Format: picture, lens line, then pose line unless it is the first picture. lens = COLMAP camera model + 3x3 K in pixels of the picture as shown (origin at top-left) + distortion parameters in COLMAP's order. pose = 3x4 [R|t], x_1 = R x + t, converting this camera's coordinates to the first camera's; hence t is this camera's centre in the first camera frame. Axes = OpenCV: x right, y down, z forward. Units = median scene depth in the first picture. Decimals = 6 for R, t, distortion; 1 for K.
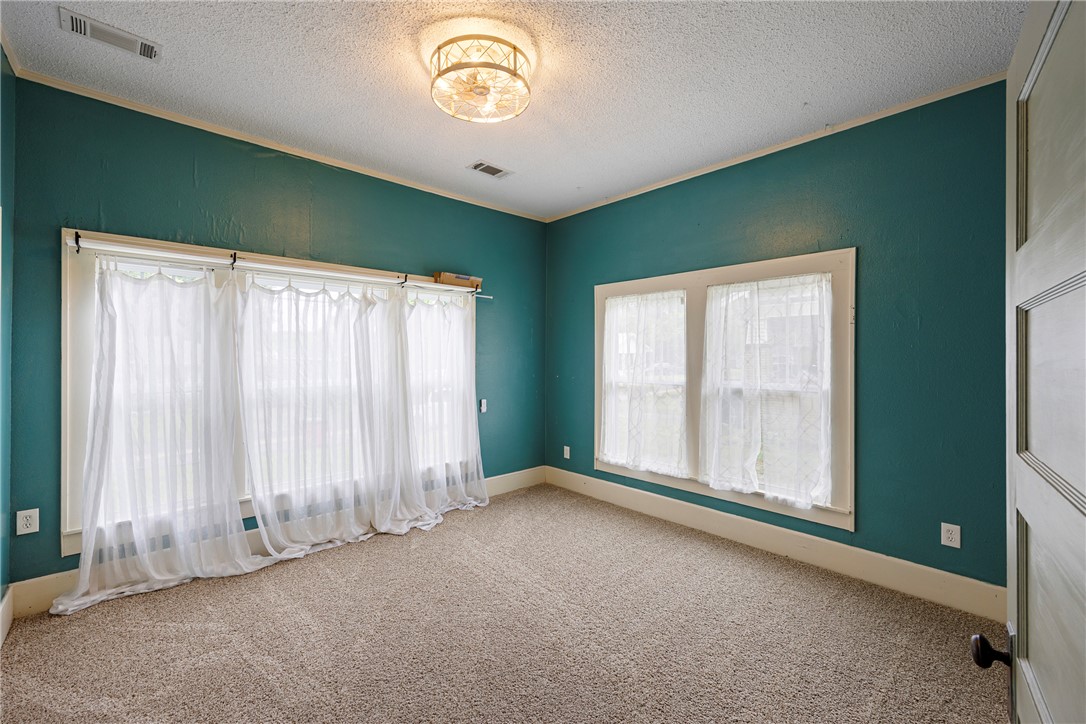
lens RADIAL K [[439.6, 0, 547.9], [0, 439.6, 354.6], [0, 0, 1]] dist [0.001394, -0.001998]
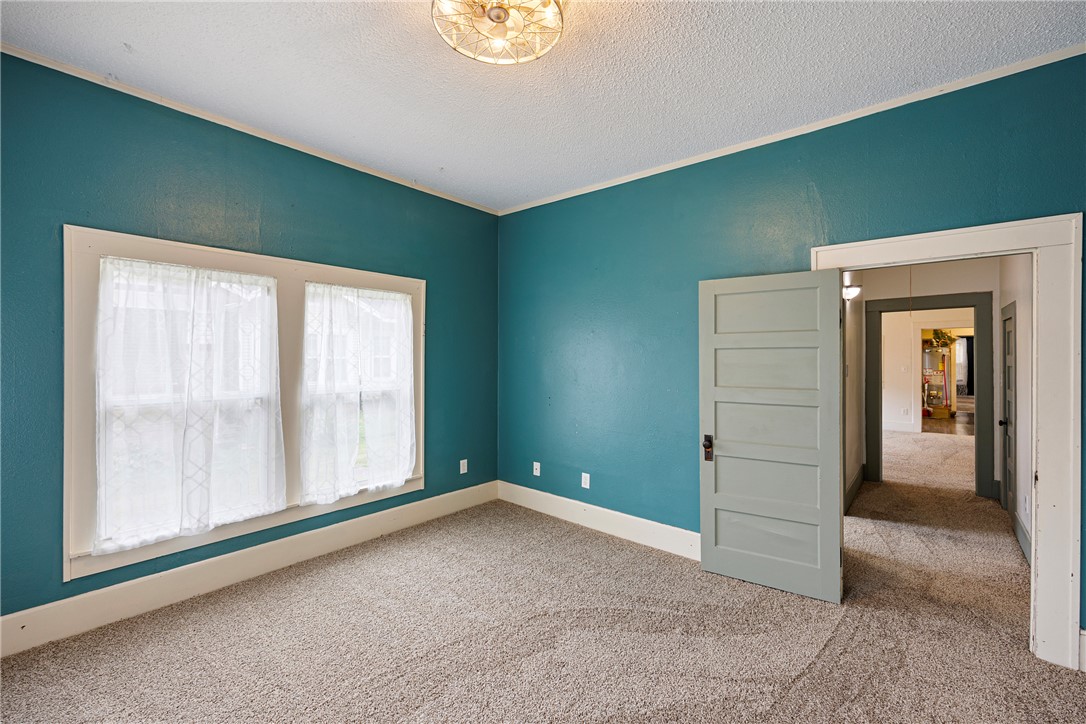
lens RADIAL K [[439.6, 0, 547.7], [0, 439.6, 360.7], [0, 0, 1]] dist [0.001394, -0.001998]
pose [[-0.085318, -0.003012, 0.996349, -0.559507], [0.002484, 0.999992, 0.003236, 0.002589], [-0.996351, 0.002751, -0.085310, 0.593799]]
